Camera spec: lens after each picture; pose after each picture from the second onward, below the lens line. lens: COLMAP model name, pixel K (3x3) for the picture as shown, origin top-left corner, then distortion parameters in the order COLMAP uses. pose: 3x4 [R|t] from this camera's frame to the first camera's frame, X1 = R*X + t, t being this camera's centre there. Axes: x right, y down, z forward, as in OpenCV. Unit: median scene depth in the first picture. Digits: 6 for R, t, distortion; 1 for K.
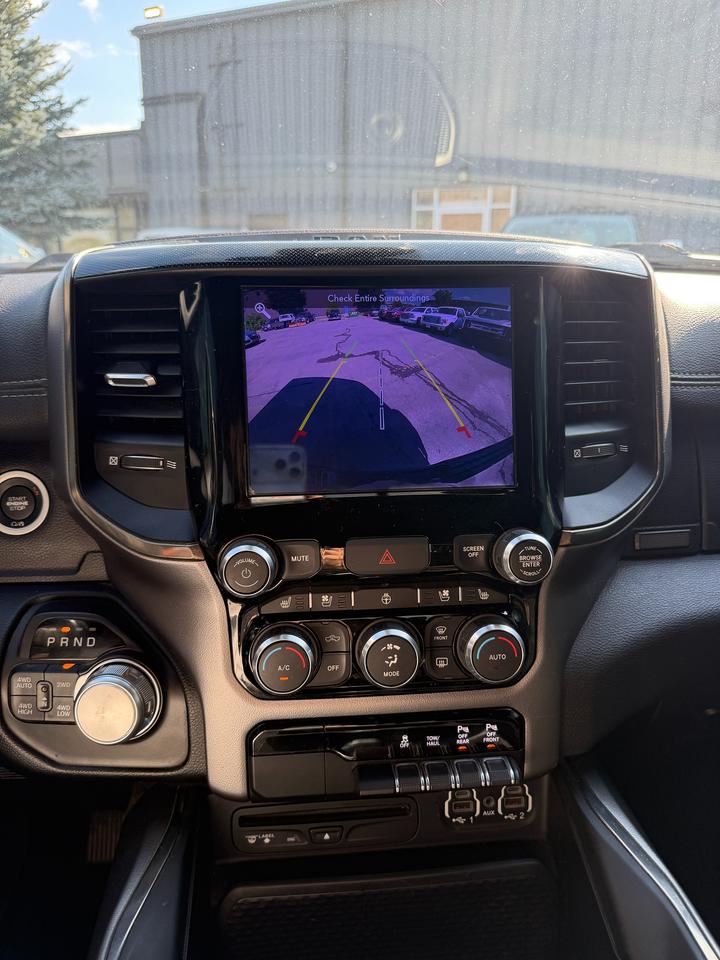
lens RADIAL K [[695.3, 0, 360.0], [0, 695.3, 480.0], [0, 0, 1]] dist [0.084932, -0.204128]
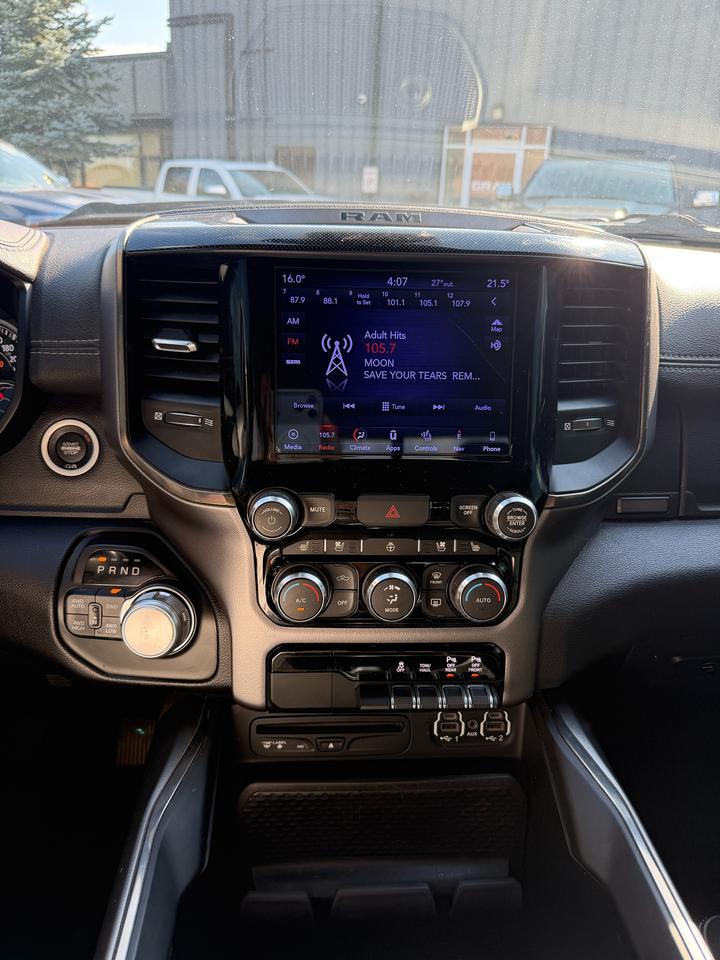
lens RADIAL K [[695.3, 0, 360.0], [0, 695.3, 480.0], [0, 0, 1]] dist [0.084932, -0.204128]
pose [[0.998793, 0.044554, -0.020683, 0.005508], [-0.042747, 0.995811, 0.080822, -0.030312], [0.024197, -0.079840, 0.996514, -0.139472]]
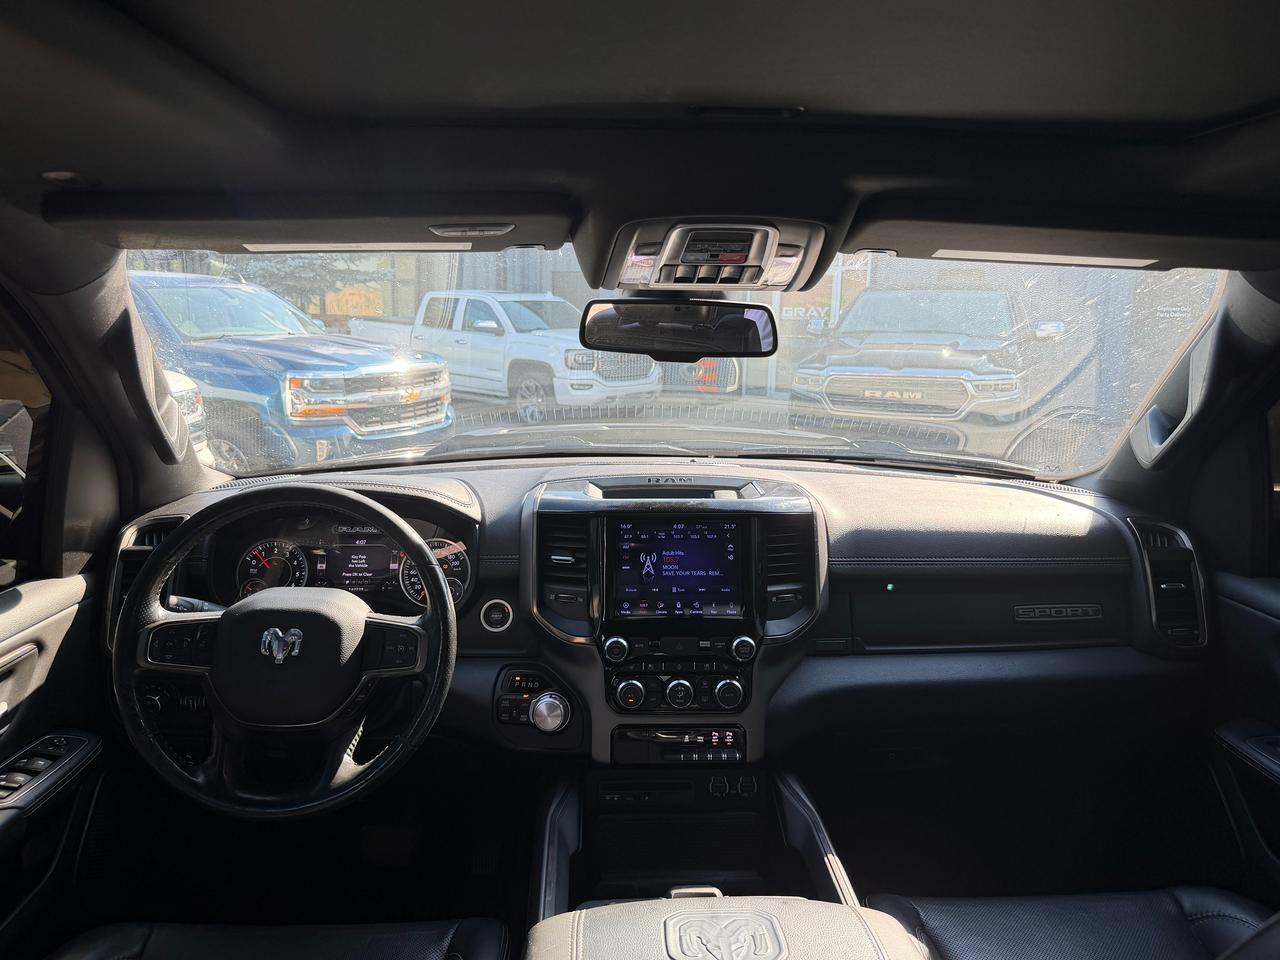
lens RADIAL K [[927.1, 0, 635.6], [0, 927.1, 461.3], [0, 0, 1]] dist [0.084932, -0.204128]
pose [[0.998533, 0.022077, -0.049440, 0.031563], [-0.028760, 0.989897, -0.138841, -0.050590], [0.045875, 0.140059, 0.989080, -1.854884]]
